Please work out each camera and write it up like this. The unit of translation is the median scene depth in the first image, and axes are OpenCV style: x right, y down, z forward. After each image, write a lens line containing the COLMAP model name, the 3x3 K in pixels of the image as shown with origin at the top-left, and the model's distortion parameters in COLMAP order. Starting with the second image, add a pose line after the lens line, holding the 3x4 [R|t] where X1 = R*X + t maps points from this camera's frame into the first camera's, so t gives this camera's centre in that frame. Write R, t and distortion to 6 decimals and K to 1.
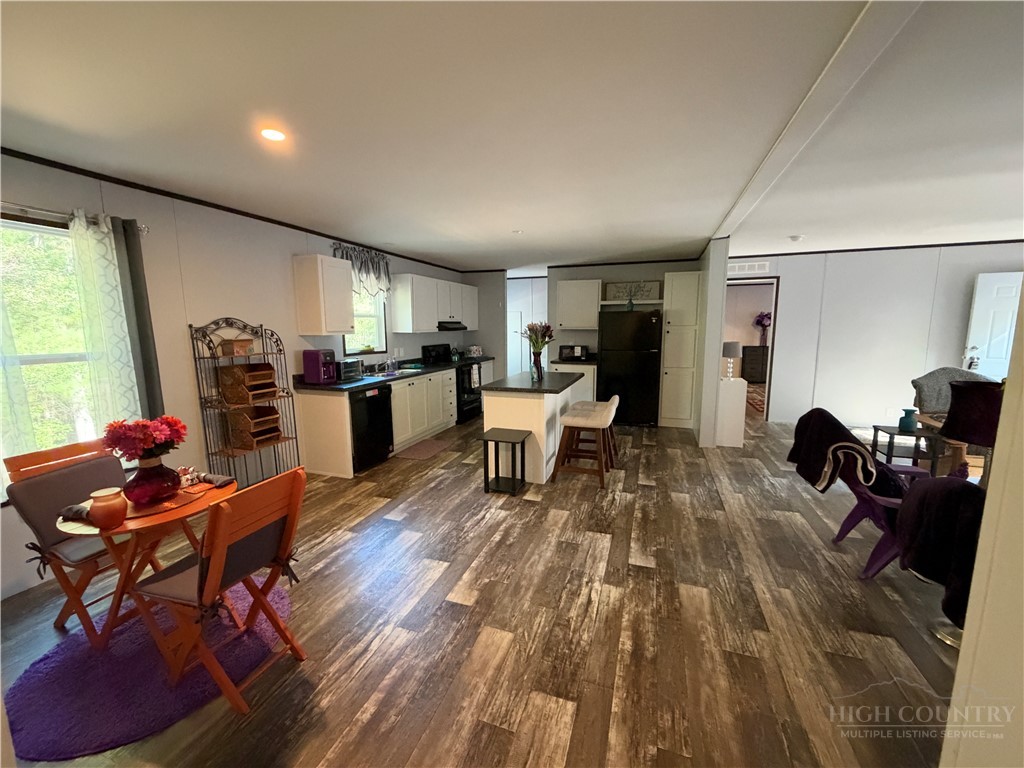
lens RADIAL K [[391.9, 0, 512.0], [0, 391.9, 384.0], [0, 0, 1]] dist [-0.000550, -0.000074]
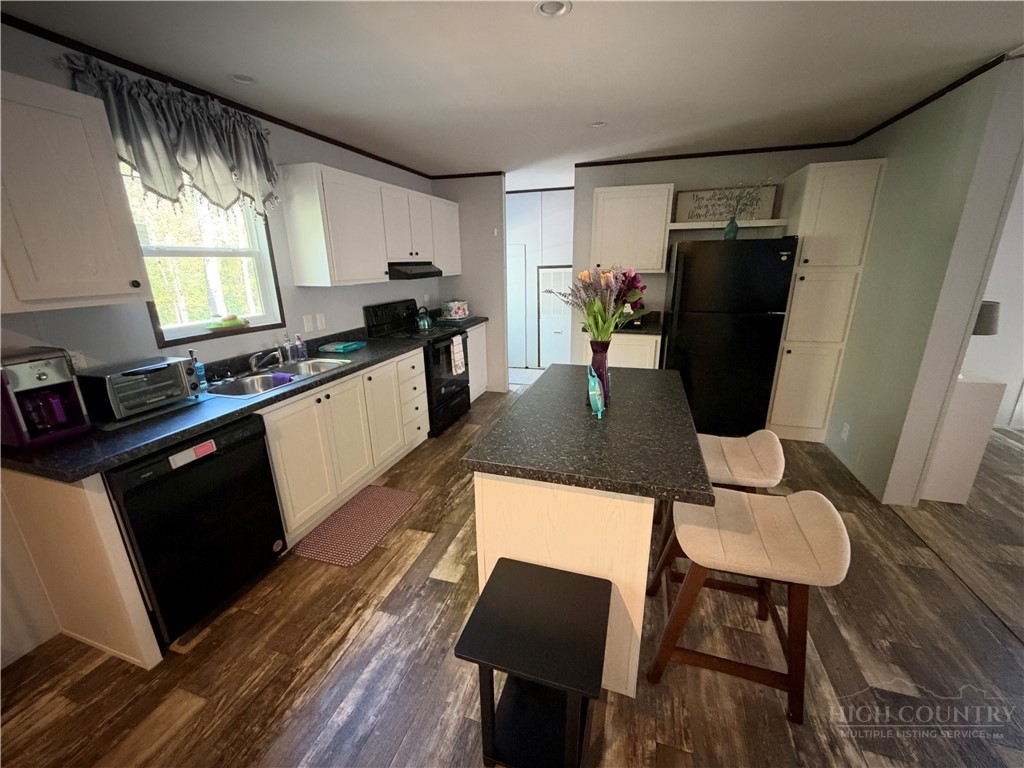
lens RADIAL K [[416.7, 0, 508.7], [0, 416.7, 376.6], [0, 0, 1]] dist [0.007247, -0.000069]
pose [[0.999781, -0.013256, 0.016206, -0.027543], [0.011159, 0.992313, 0.123245, -0.066531], [-0.017715, -0.123037, 0.992244, 0.370907]]
